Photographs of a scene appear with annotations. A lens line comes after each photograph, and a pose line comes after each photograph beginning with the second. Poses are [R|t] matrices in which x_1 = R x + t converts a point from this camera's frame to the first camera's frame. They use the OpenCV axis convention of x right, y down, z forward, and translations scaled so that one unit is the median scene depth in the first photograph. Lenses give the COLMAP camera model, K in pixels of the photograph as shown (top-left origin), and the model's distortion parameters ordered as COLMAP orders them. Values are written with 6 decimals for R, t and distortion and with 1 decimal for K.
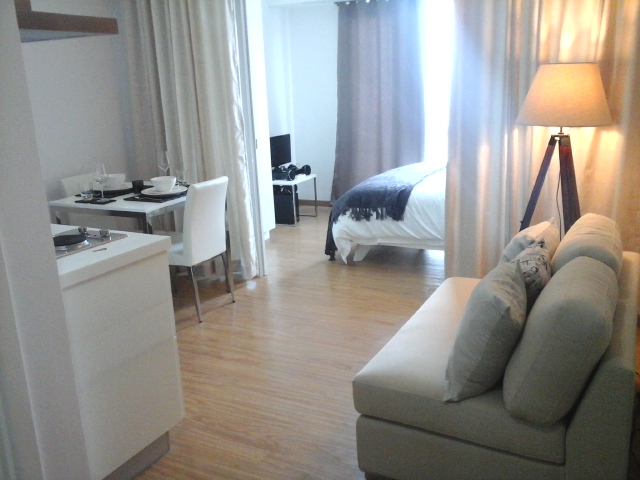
lens RADIAL K [[586.8, 0, 317.6], [0, 586.8, 229.6], [0, 0, 1]] dist [0.000475, 0.003330]
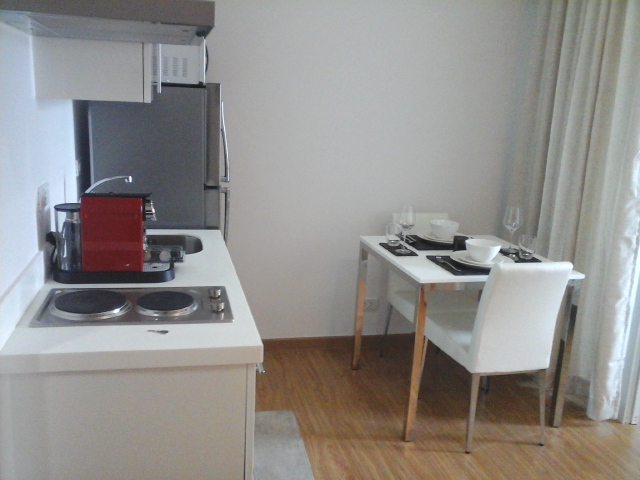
lens RADIAL K [[586.8, 0, 317.6], [0, 586.8, 229.6], [0, 0, 1]] dist [0.000475, 0.003330]
pose [[0.640196, 0.233064, -0.732005, 0.121279], [-0.261705, 0.962037, 0.077422, -0.093983], [0.722260, 0.142004, 0.676886, 0.317137]]
